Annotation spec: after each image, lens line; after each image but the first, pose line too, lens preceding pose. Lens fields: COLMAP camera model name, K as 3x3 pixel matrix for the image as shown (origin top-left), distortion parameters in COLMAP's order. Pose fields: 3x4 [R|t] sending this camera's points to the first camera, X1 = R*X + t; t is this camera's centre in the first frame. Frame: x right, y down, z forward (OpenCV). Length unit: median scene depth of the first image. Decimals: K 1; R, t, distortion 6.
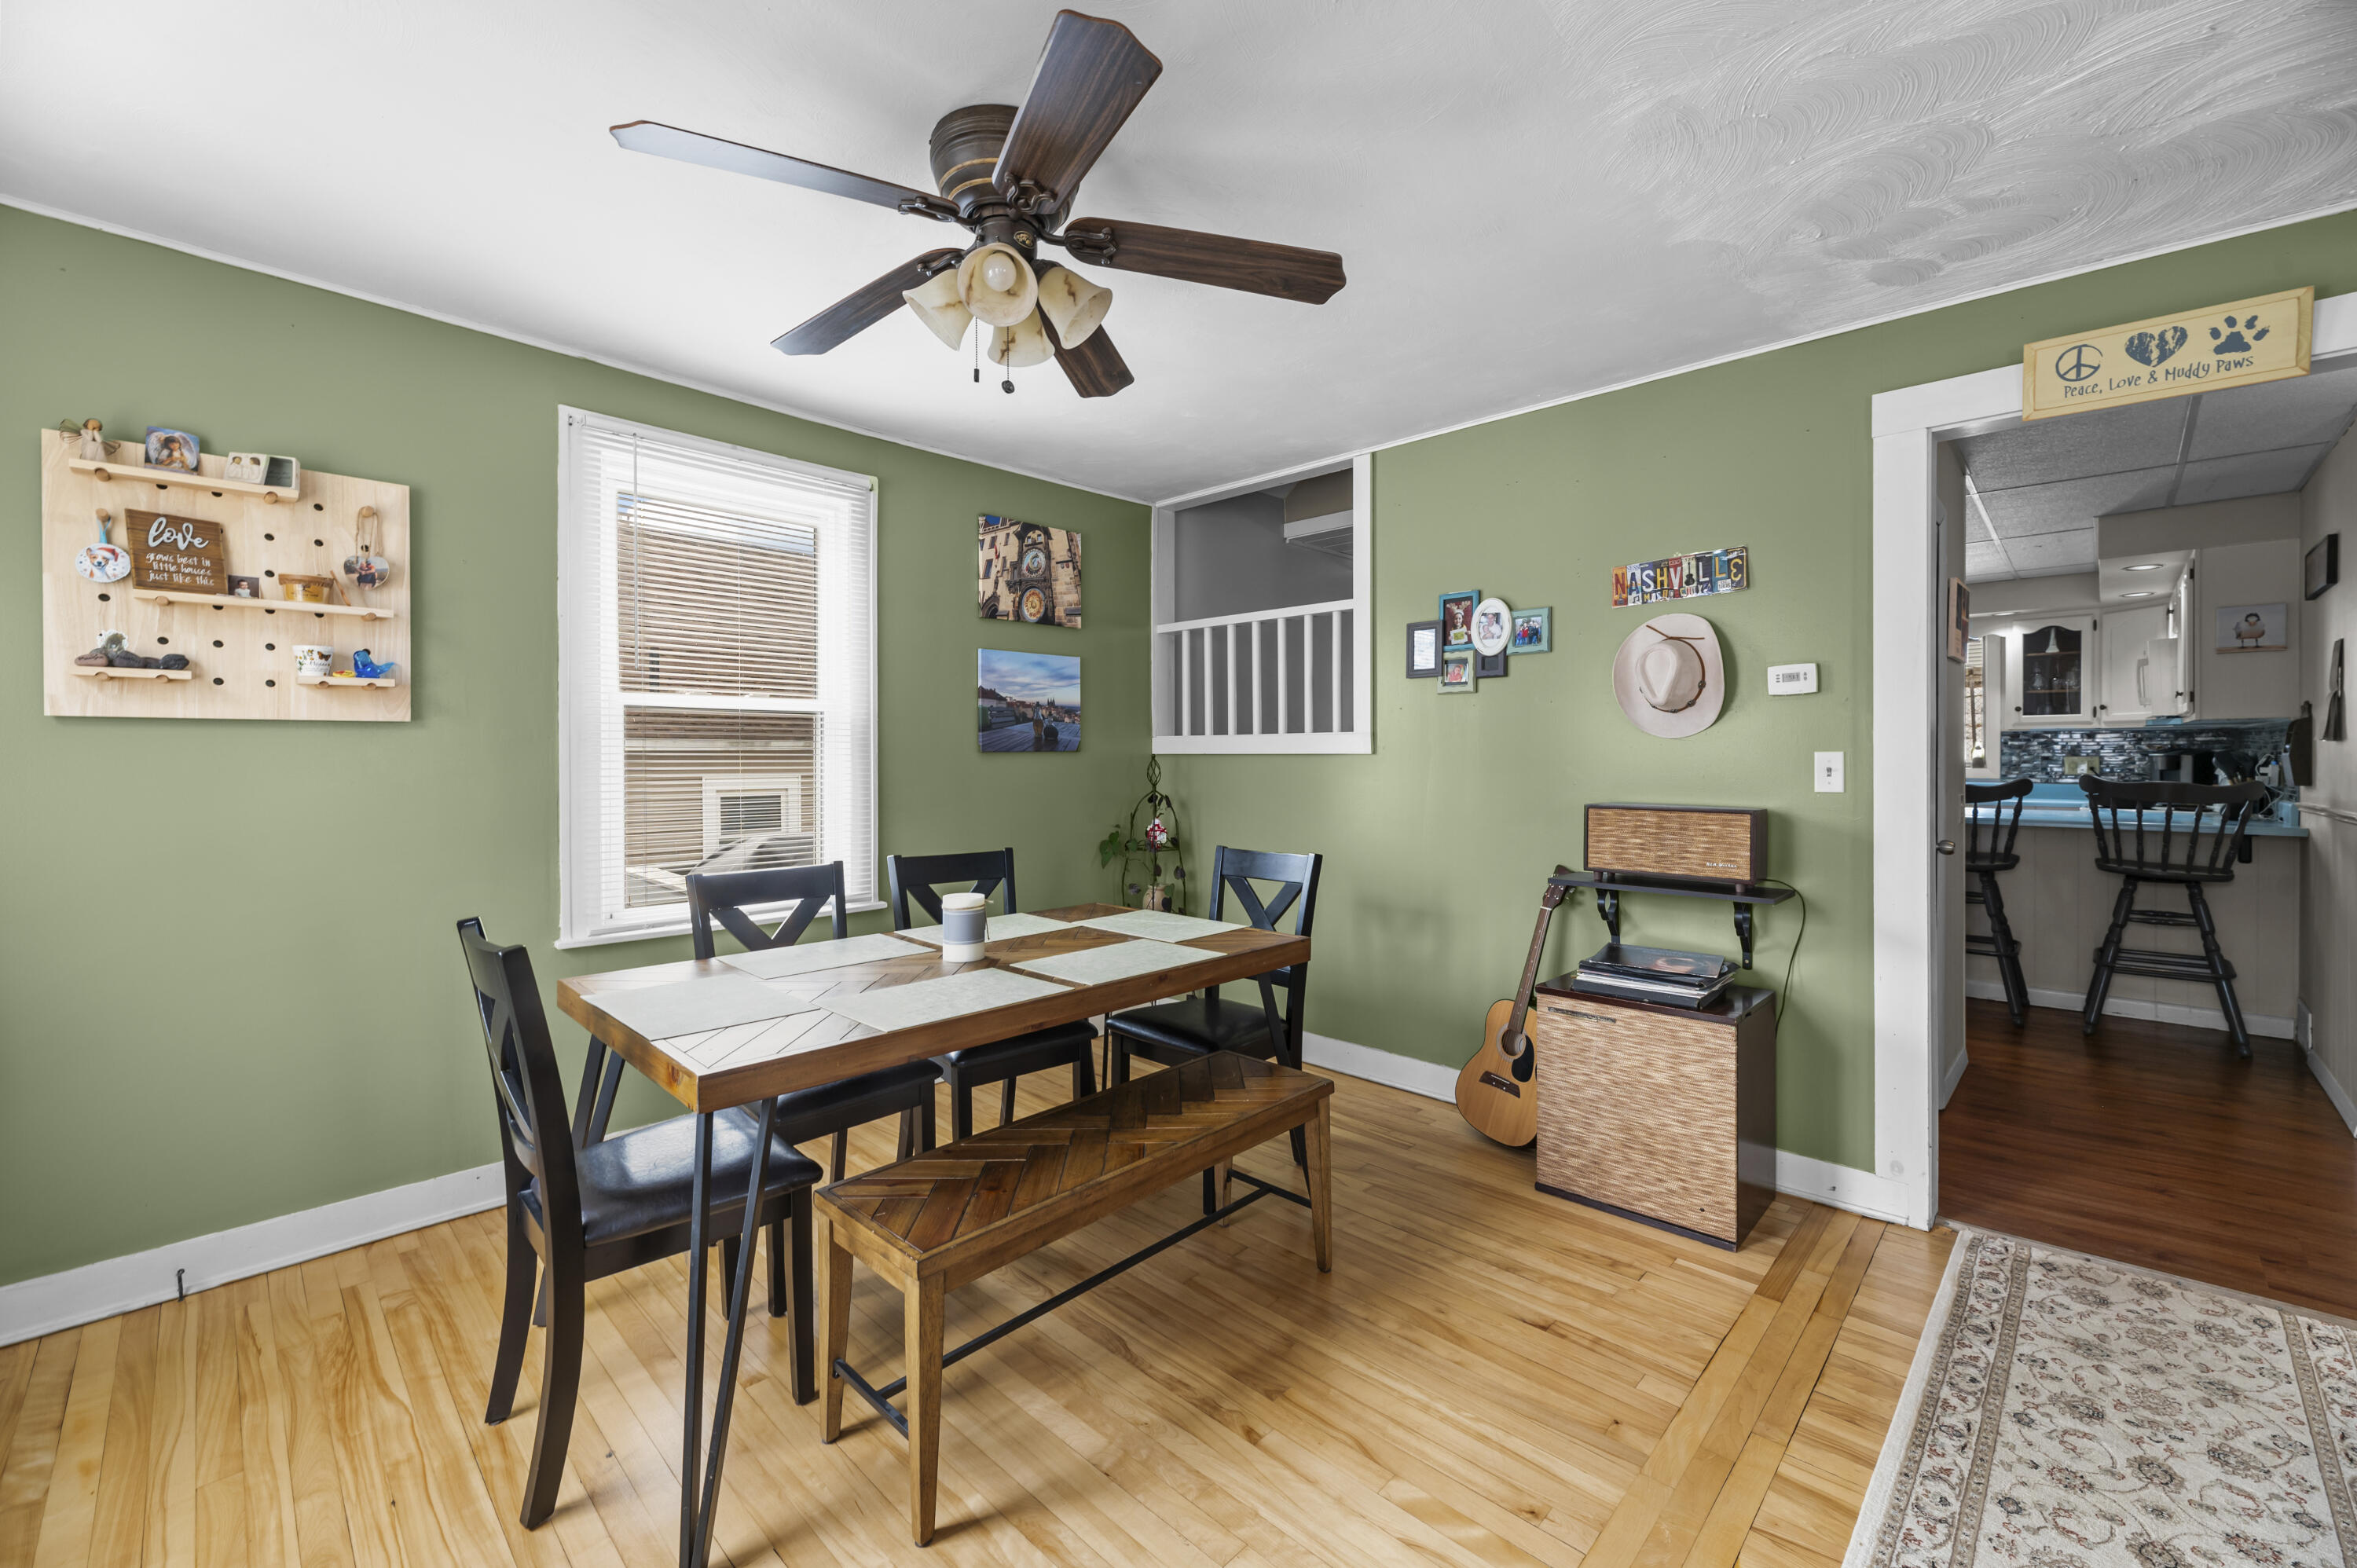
lens RADIAL K [[951.3, 0, 1188.0], [0, 951.3, 756.9], [0, 0, 1]] dist [-0.000614, -0.000023]
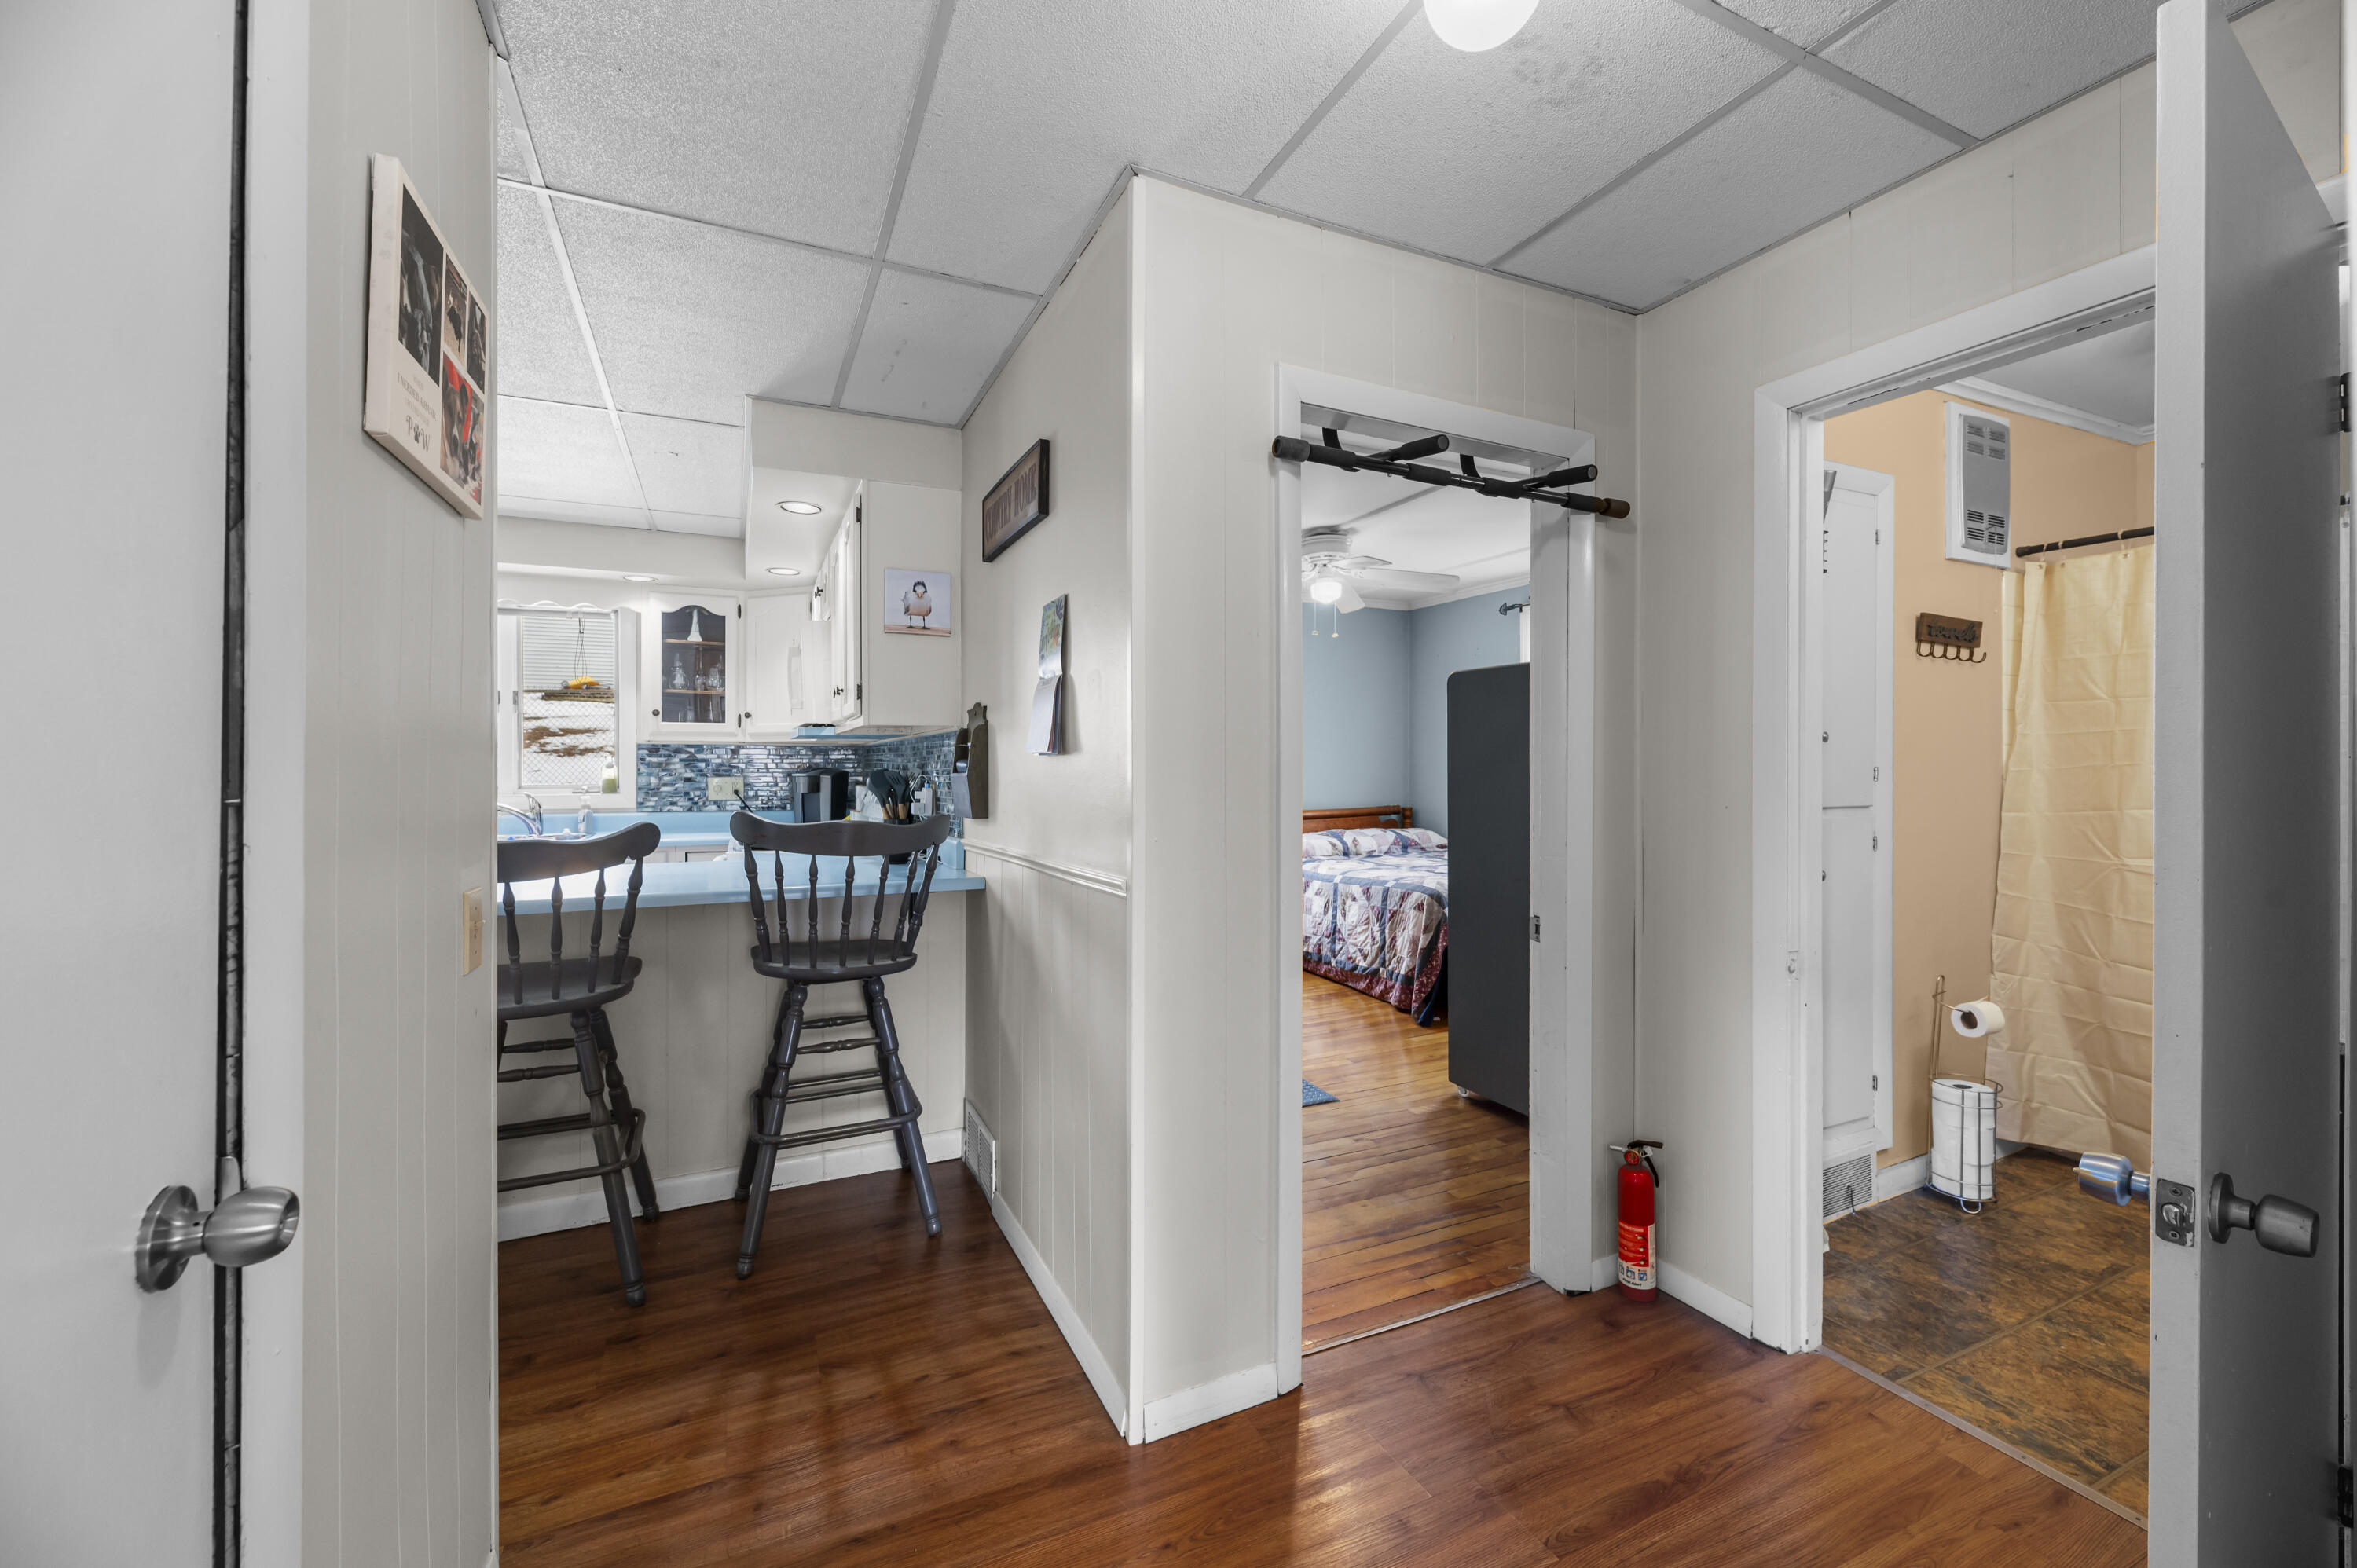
lens RADIAL K [[946.2, 0, 1180.1], [0, 946.2, 776.9], [0, 0, 1]] dist [0.000081, 0.000135]
pose [[0.355846, -0.002716, 0.934541, 0.845869], [0.001674, 0.999996, 0.002268, -0.004969], [-0.934543, 0.000758, 0.355849, 0.916426]]
